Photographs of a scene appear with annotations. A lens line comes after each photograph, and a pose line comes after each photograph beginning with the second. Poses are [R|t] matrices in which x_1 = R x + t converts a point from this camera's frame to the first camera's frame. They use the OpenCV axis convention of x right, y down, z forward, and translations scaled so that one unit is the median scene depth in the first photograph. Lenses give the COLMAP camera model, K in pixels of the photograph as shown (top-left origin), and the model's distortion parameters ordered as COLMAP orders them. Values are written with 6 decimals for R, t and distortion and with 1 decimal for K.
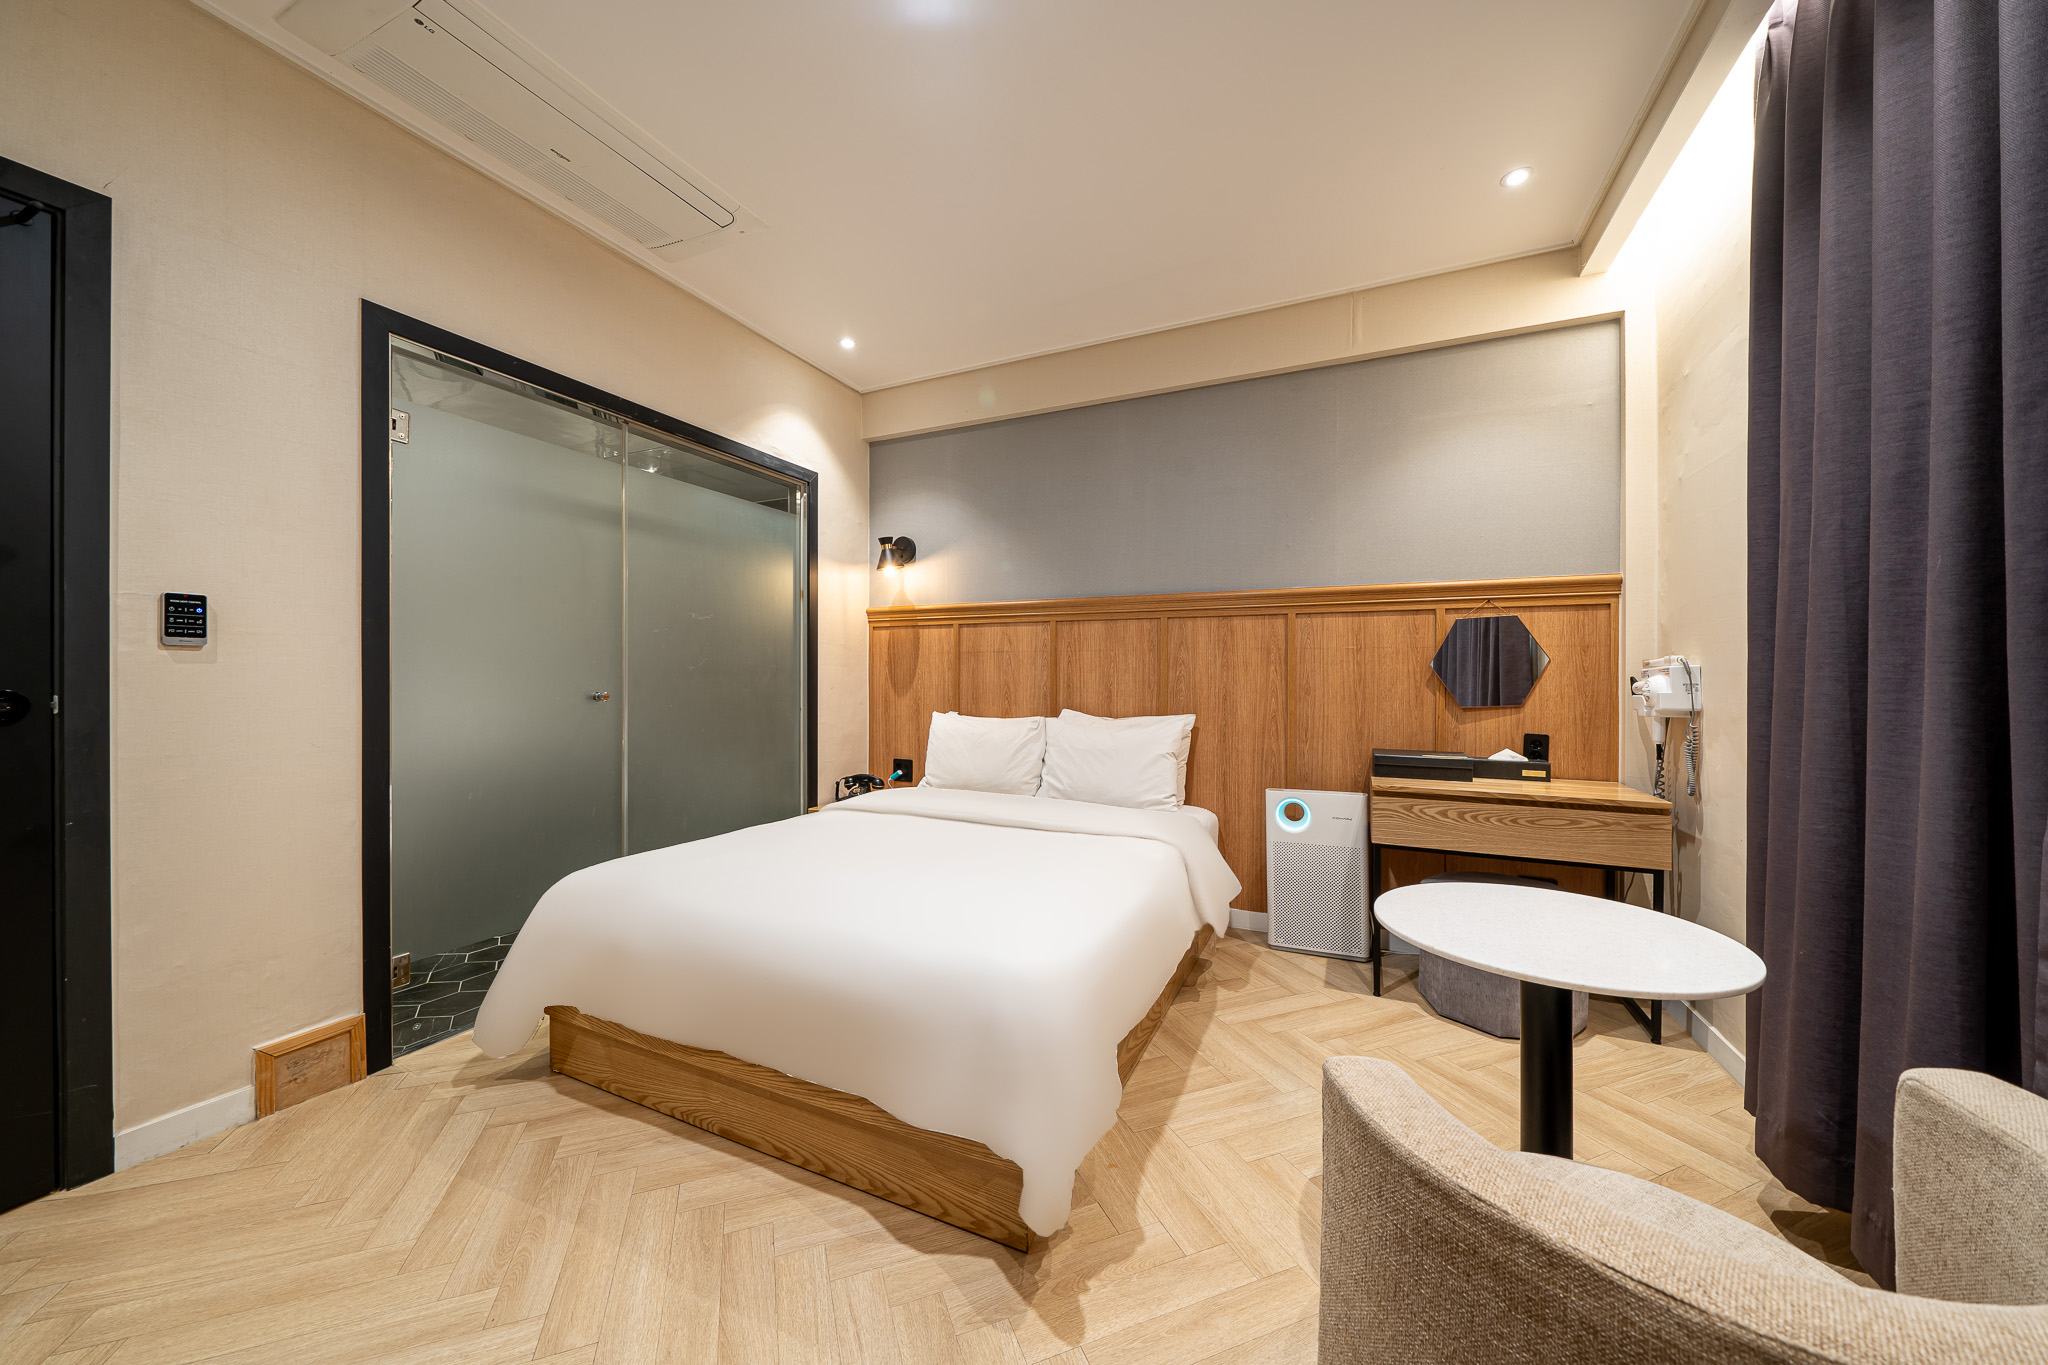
lens RADIAL K [[710.4, 0, 1024.0], [0, 710.4, 682.5], [0, 0, 1]] dist [-0.007331, 0.000040]
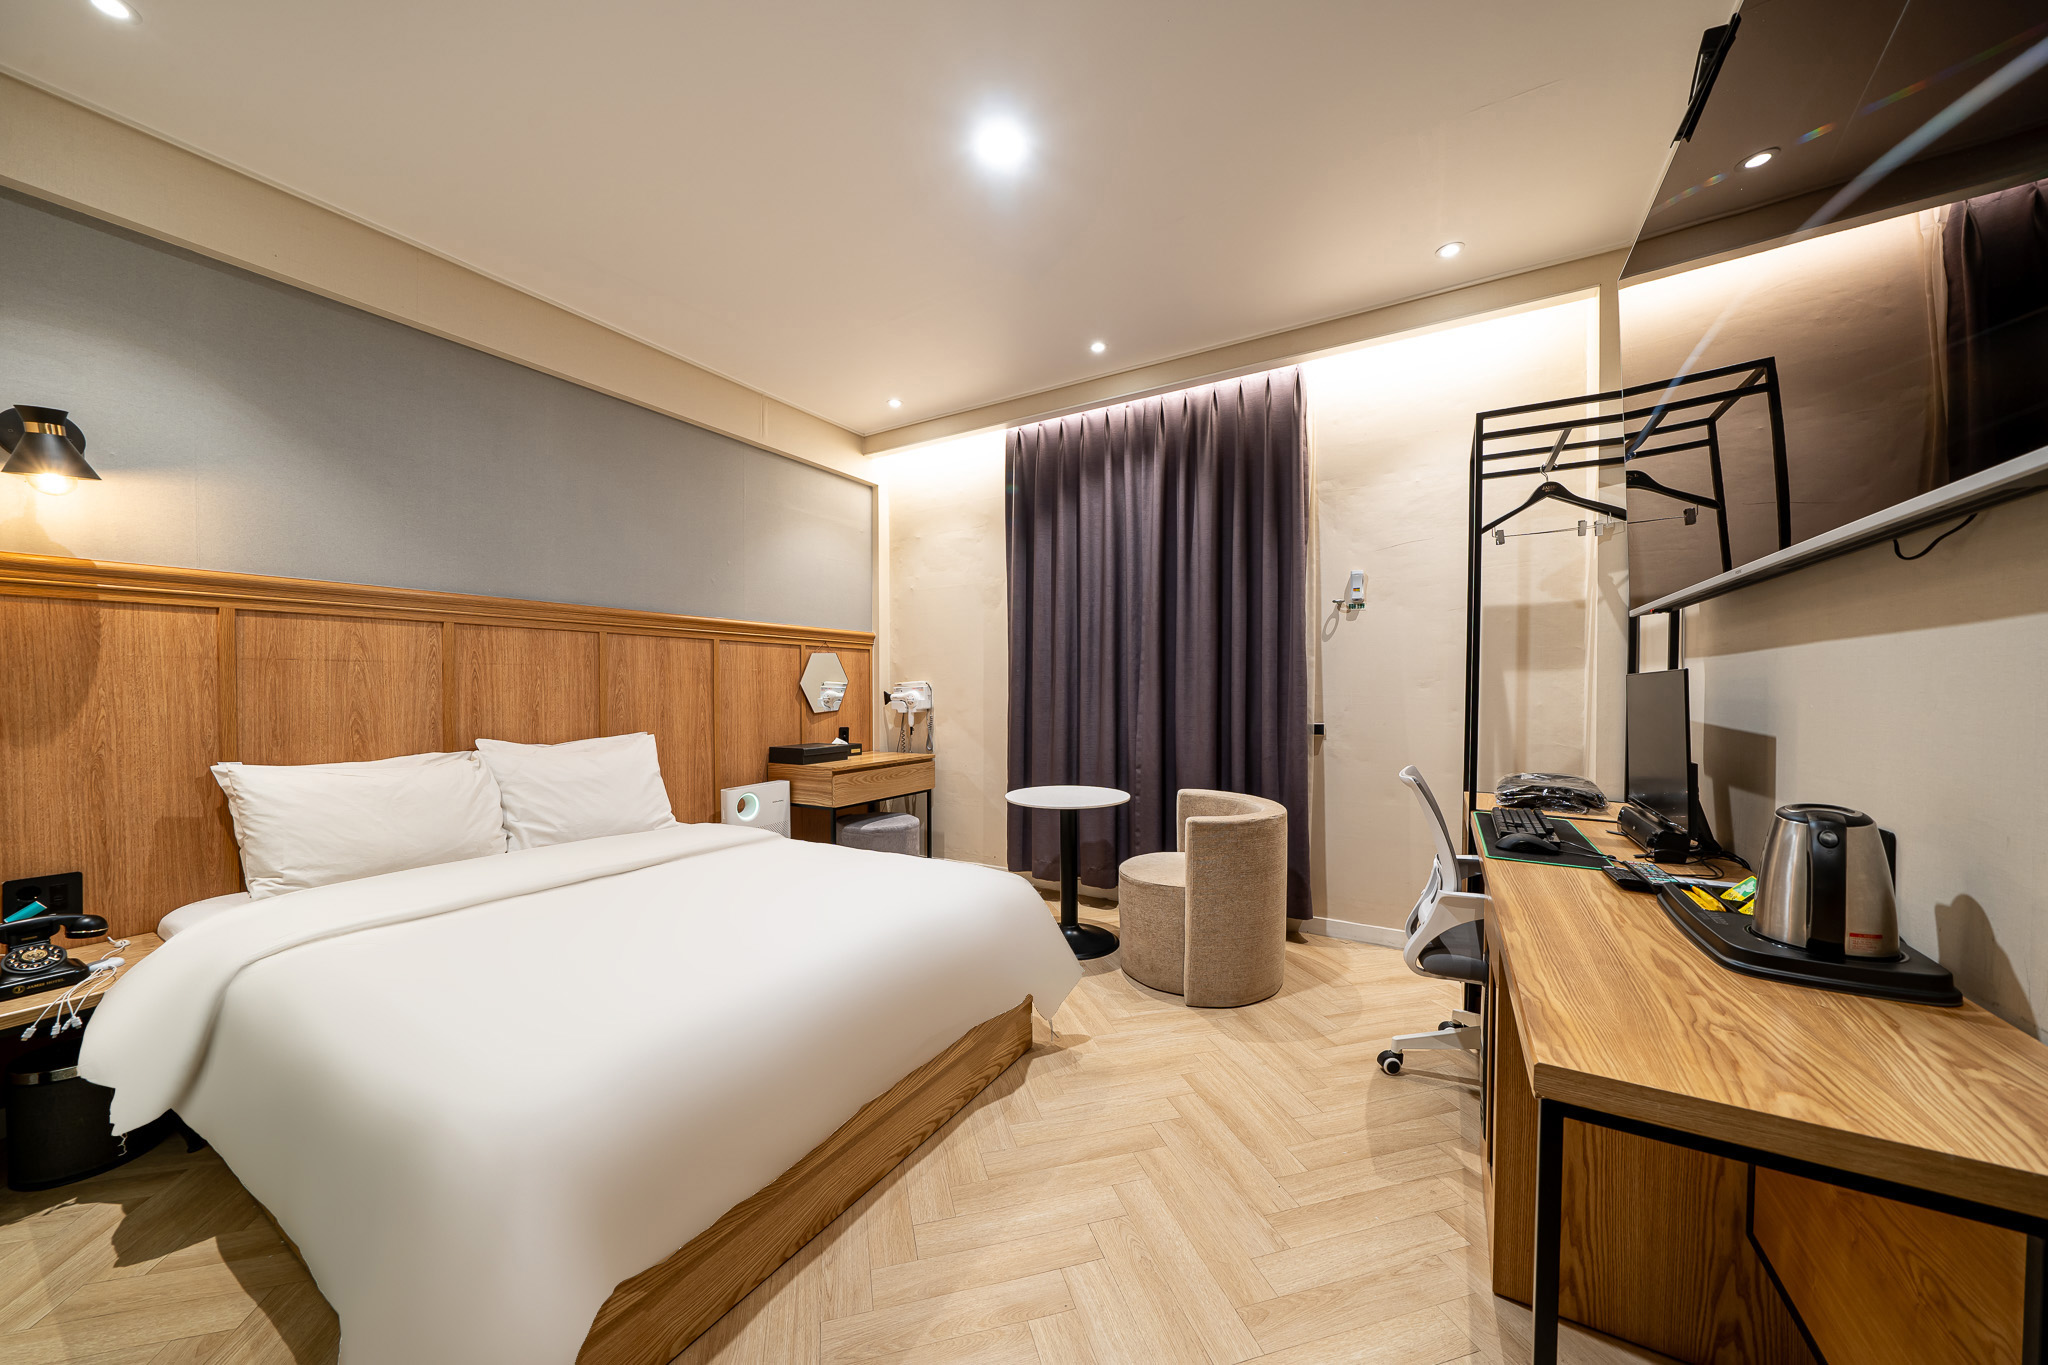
lens RADIAL K [[700.0, 0, 1024.3], [0, 700.0, 696.6], [0, 0, 1]] dist [-0.007209, -0.000059]
pose [[0.100486, -0.018710, 0.994763, -0.691628], [0.010468, 0.999788, 0.017747, -0.017354], [-0.994883, 0.008630, 0.100661, 0.363756]]
